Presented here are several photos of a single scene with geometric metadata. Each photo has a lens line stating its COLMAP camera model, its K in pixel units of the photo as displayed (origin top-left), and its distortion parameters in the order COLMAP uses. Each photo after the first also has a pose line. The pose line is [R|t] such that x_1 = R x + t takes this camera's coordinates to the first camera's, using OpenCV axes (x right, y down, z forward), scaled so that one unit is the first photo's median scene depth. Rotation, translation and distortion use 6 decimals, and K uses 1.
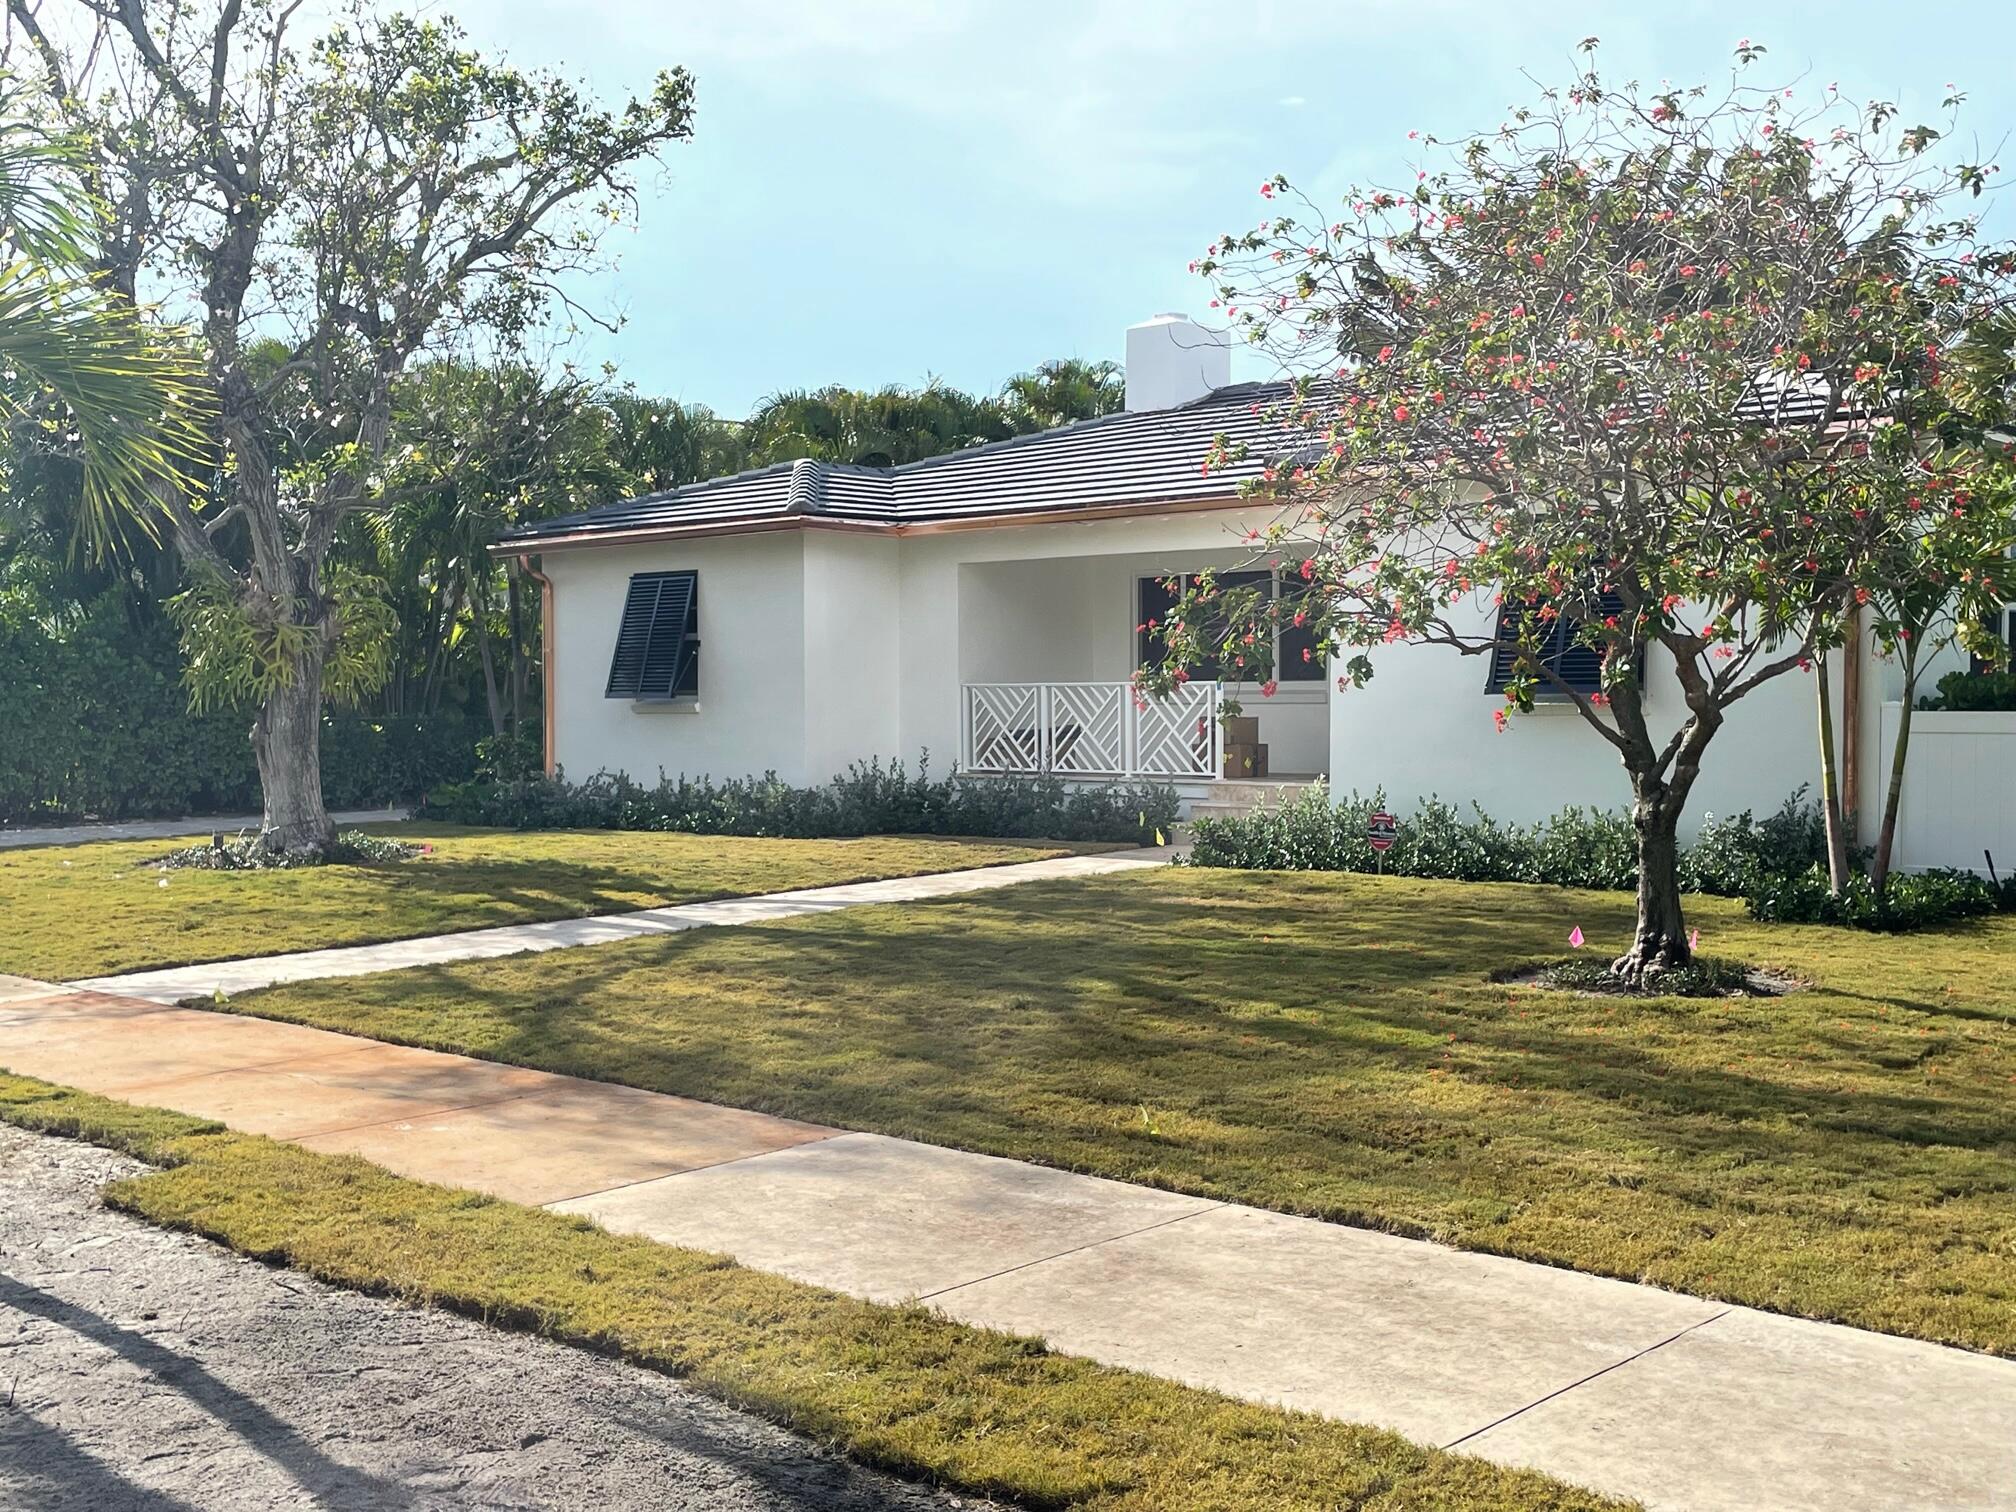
lens RADIAL K [[2222.8, 0, 998.5], [0, 2222.8, 754.5], [0, 0, 1]] dist [0.081416, 0.000000]
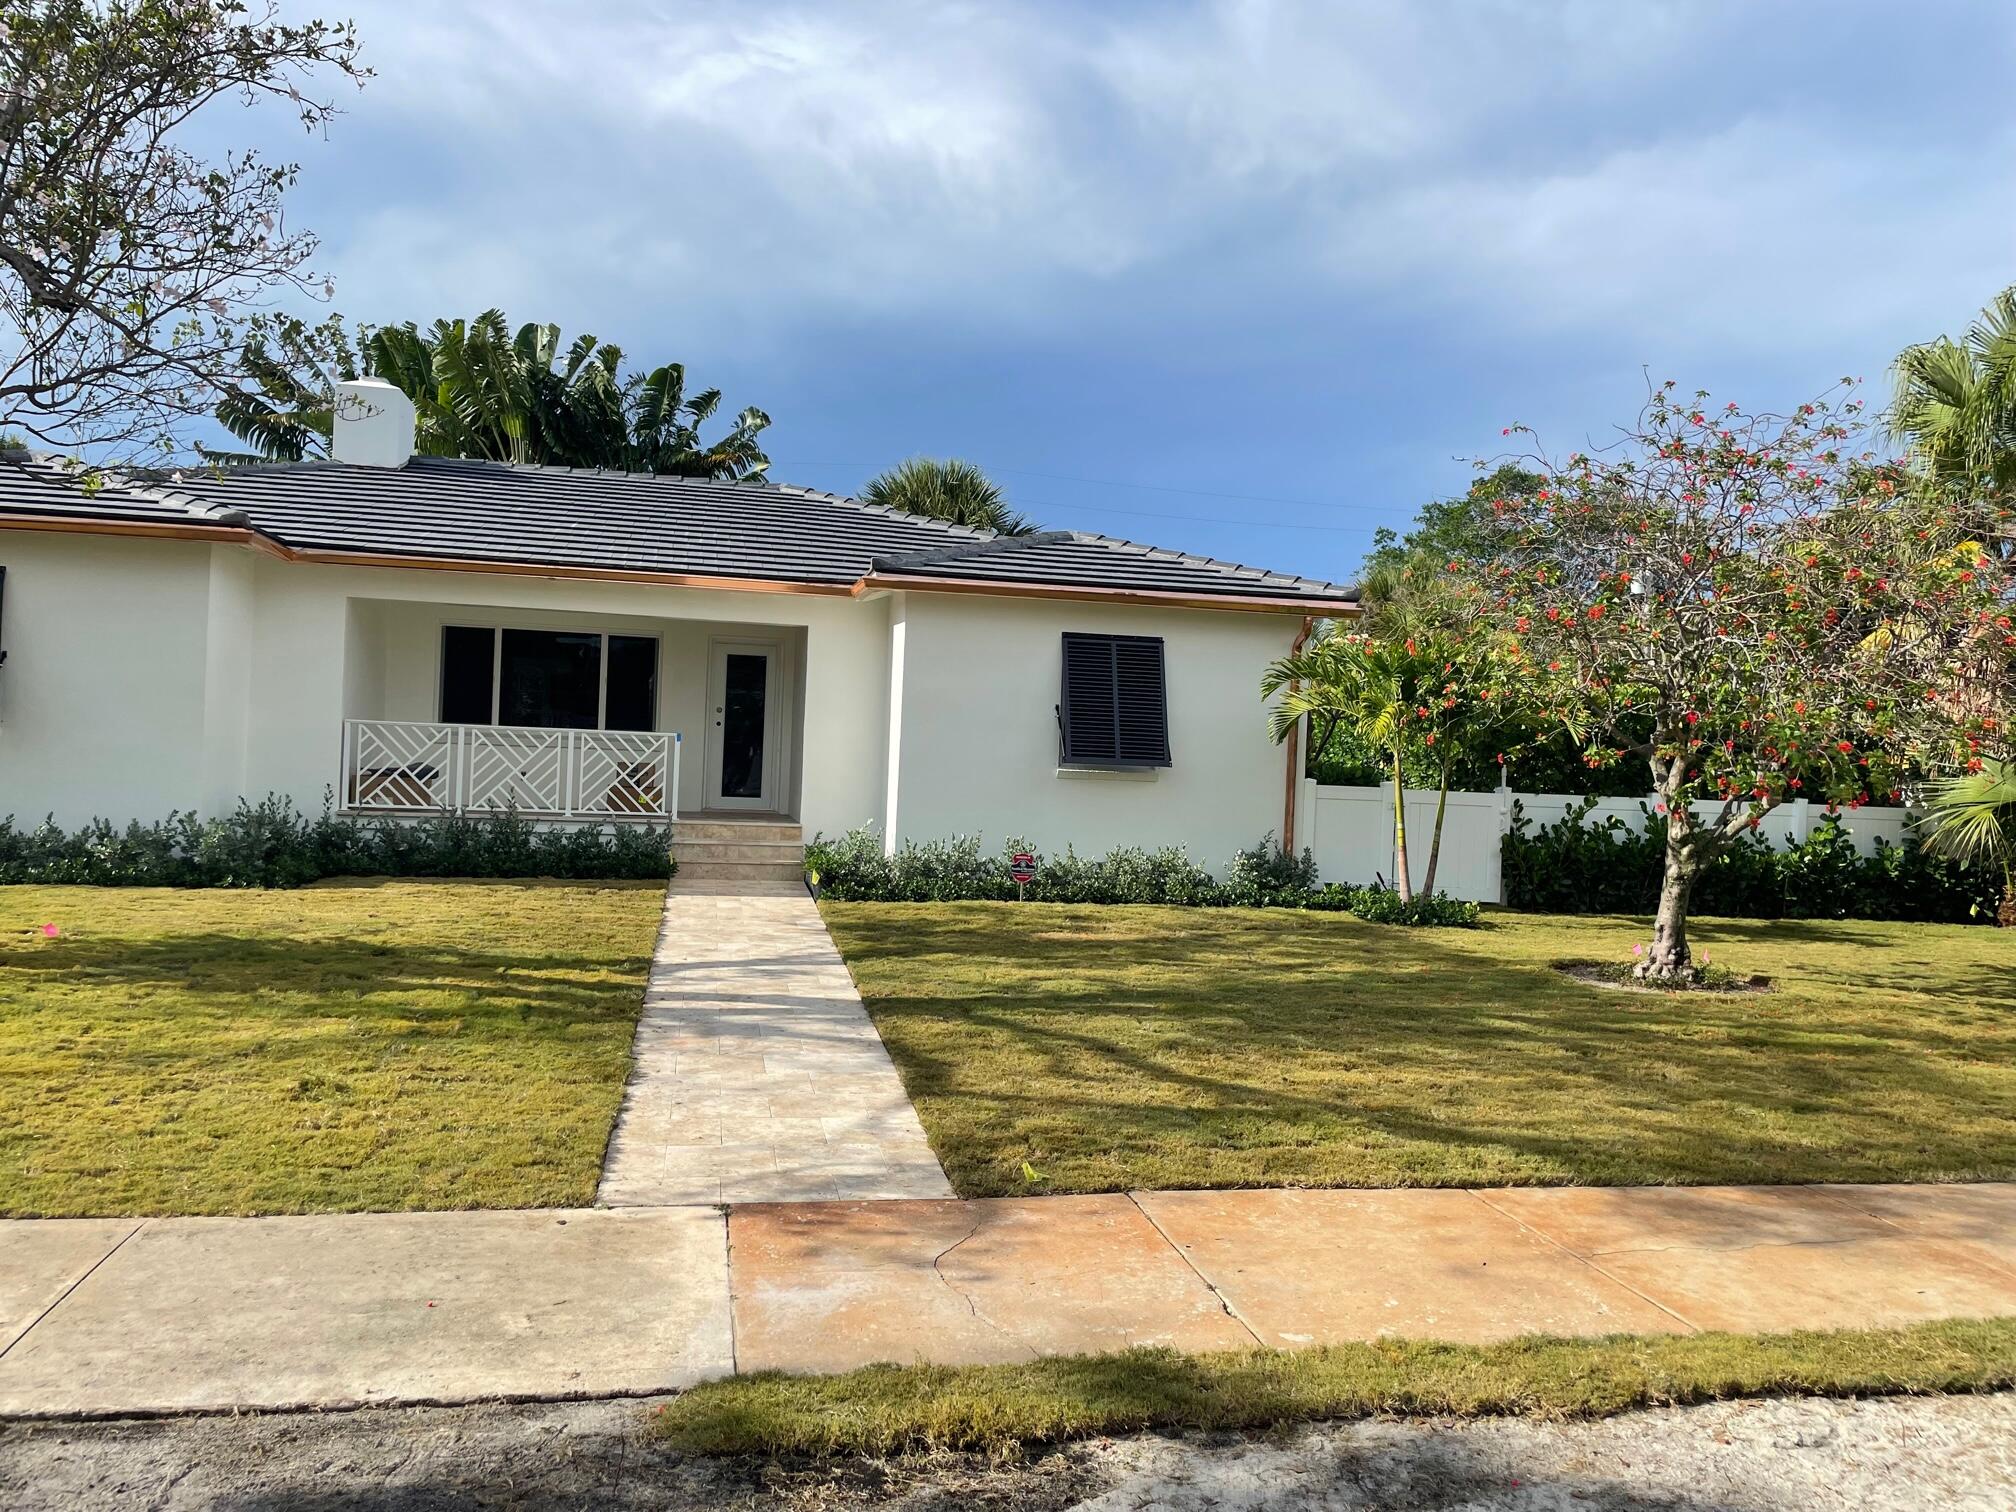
lens RADIAL K [[1508.2, 0, 1016.6], [0, 1508.2, 752.3], [0, 0, 1]] dist [0.095910, -0.115672]
pose [[0.578426, 0.028093, 0.815251, -0.470532], [-0.022671, 0.999574, -0.018359, -0.013947], [-0.815420, -0.007863, 0.578817, 0.435643]]
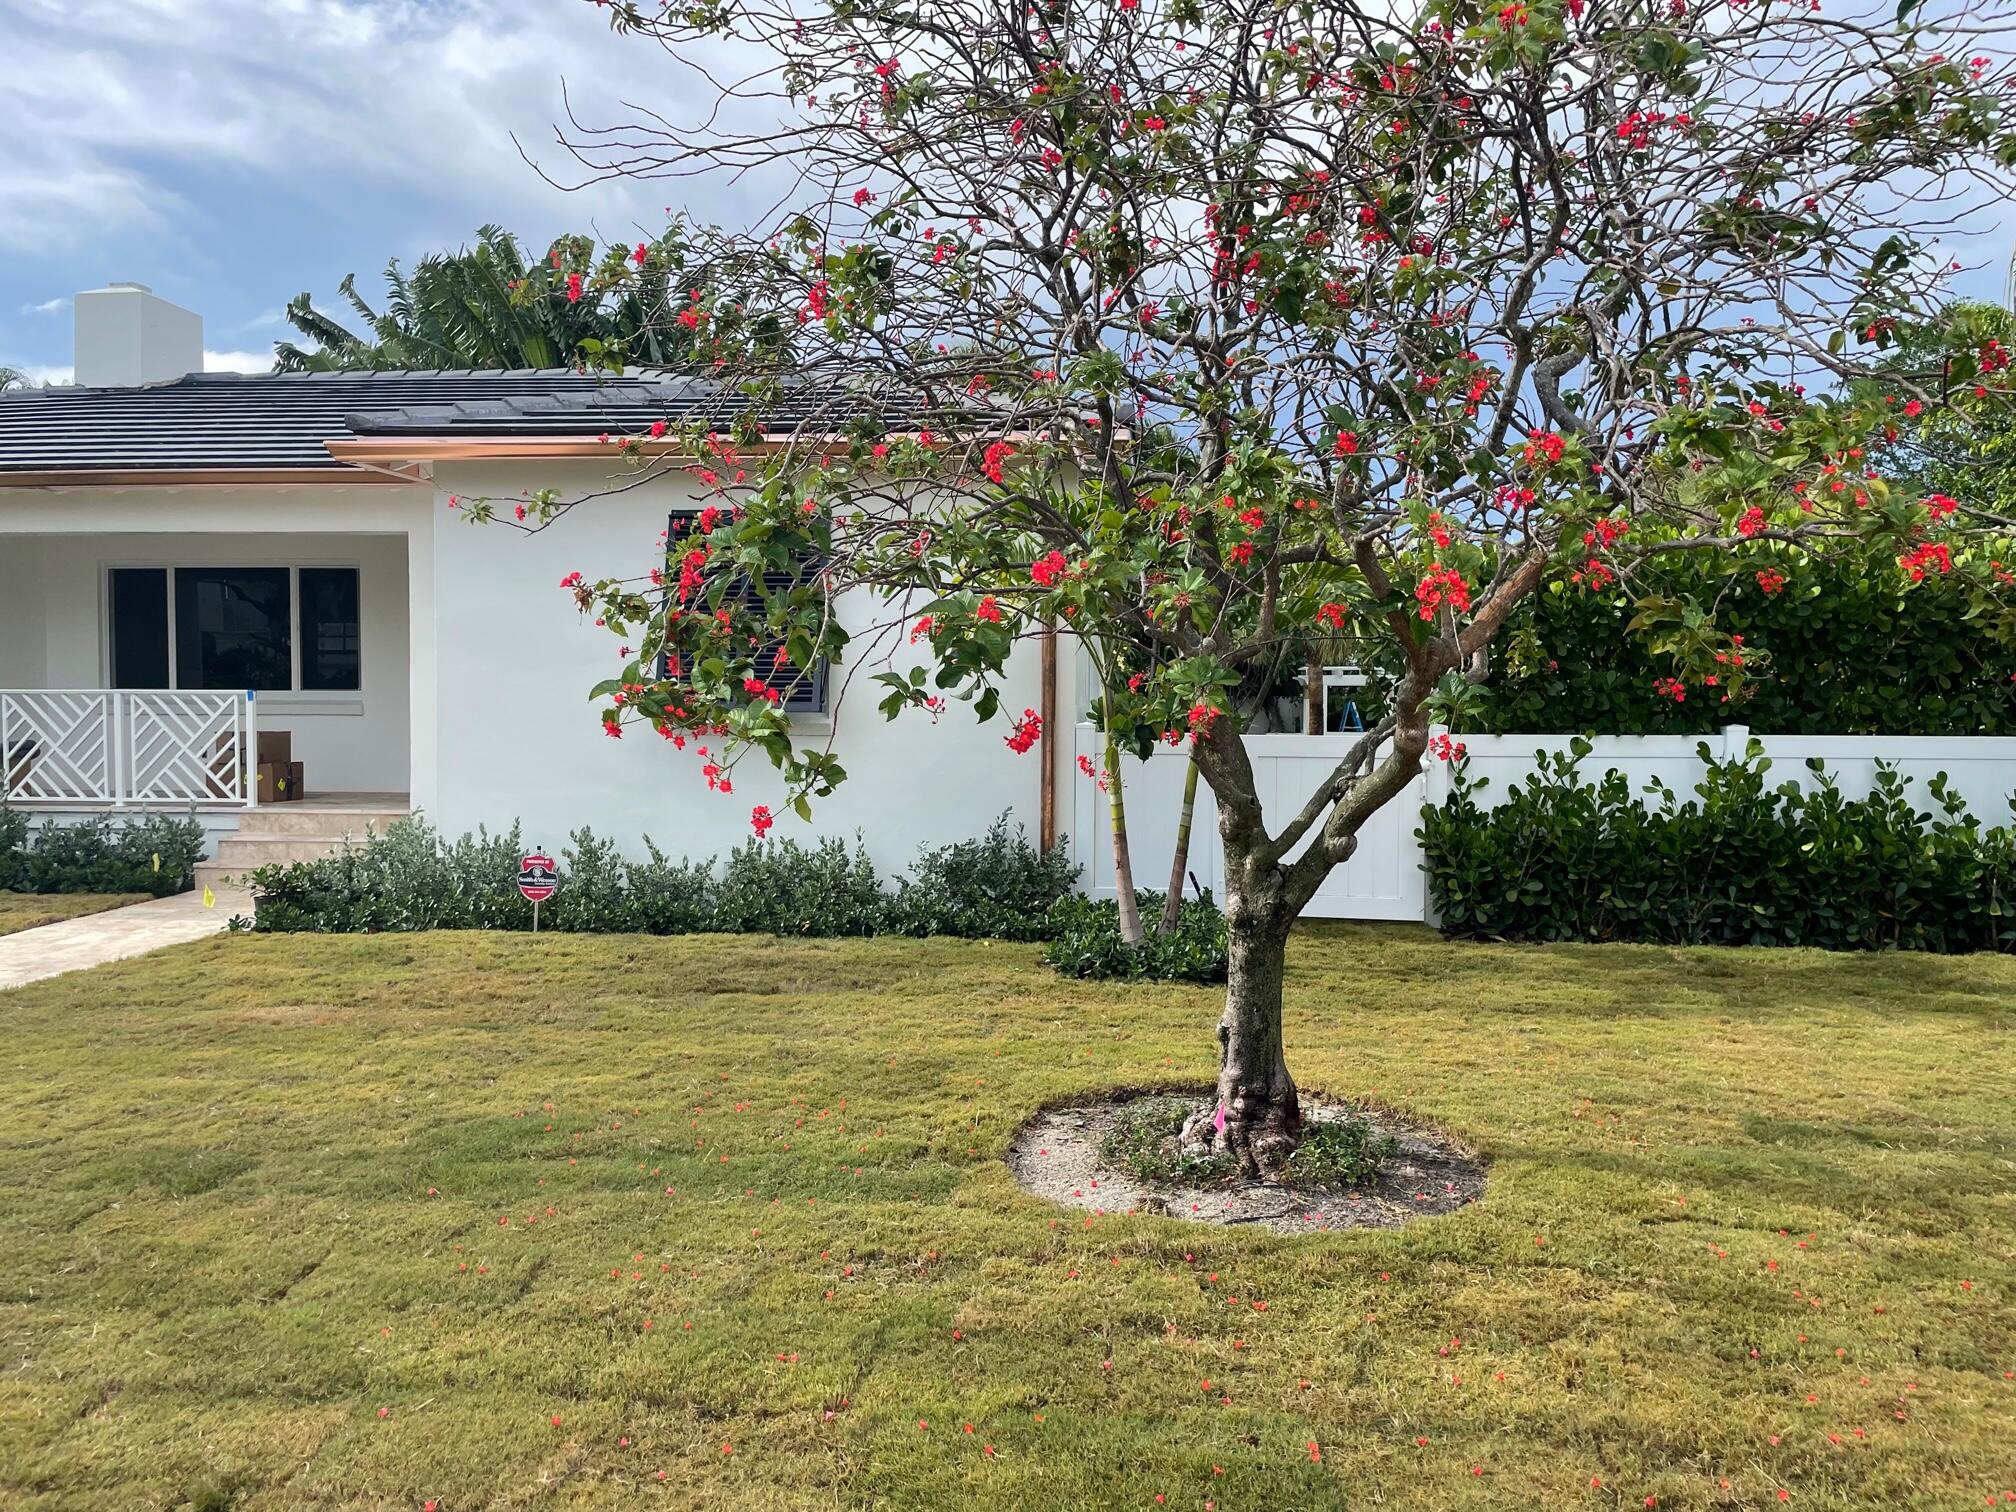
lens RADIAL K [[1508.2, 0, 1010.2], [0, 1508.2, 751.8], [0, 0, 1]] dist [0.095910, -0.115672]
pose [[0.798334, -0.014213, 0.602047, -0.022928], [0.009361, 0.999894, 0.011193, -0.014550], [-0.602142, -0.003300, 0.798382, 0.388733]]
